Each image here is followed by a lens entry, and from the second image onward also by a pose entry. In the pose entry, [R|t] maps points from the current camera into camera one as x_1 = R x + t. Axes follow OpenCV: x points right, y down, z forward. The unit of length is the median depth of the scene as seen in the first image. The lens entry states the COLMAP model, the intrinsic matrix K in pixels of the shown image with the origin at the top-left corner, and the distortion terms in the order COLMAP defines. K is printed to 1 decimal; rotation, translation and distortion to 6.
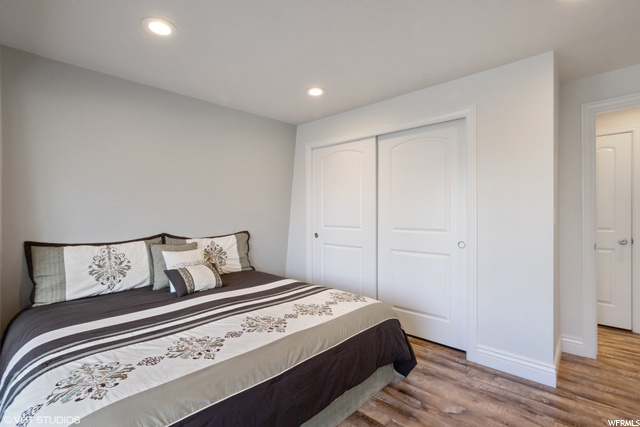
lens RADIAL K [[301.8, 0, 320.0], [0, 301.8, 215.8], [0, 0, 1]] dist [-0.000586, 0.000107]
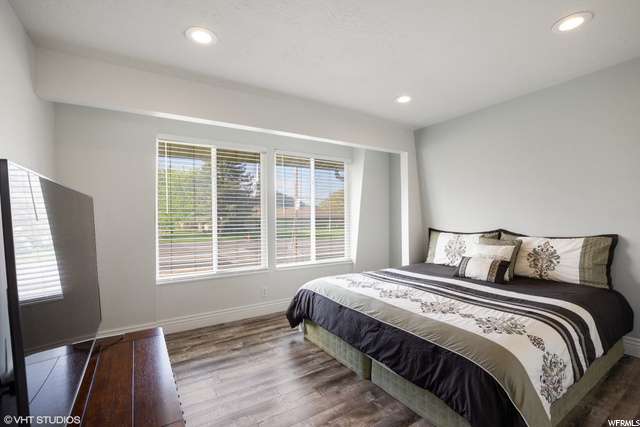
lens RADIAL K [[301.8, 0, 320.0], [0, 301.8, 215.8], [0, 0, 1]] dist [-0.000586, 0.000107]
pose [[-0.252744, 0.008249, -0.967498, 0.923247], [0.007021, 0.999953, 0.006692, -0.006416], [0.967508, -0.005101, -0.252790, 0.762171]]
